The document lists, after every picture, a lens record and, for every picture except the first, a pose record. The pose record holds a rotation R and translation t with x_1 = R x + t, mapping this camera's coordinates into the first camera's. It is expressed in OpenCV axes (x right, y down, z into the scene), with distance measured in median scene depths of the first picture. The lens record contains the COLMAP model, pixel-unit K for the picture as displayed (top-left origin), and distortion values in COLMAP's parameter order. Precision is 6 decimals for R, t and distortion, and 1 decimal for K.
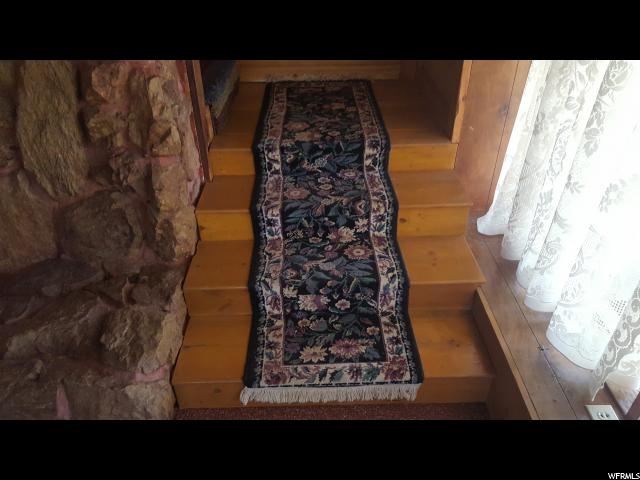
lens RADIAL K [[477.8, 0, 320.0], [0, 477.8, 240.0], [0, 0, 1]] dist [0.055291, -0.006587]
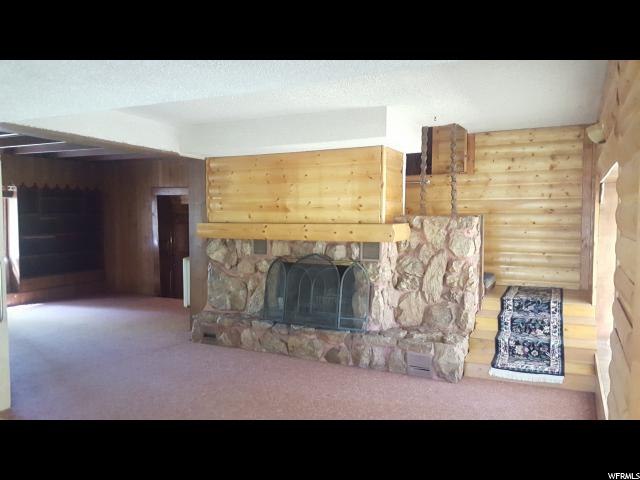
lens RADIAL K [[477.8, 0, 320.0], [0, 477.8, 240.0], [0, 0, 1]] dist [0.055291, -0.006587]
pose [[0.888976, 0.050169, -0.455198, 0.166508], [-0.273881, 0.854875, -0.440656, 1.013832], [0.367030, 0.516403, 0.773704, -1.617080]]
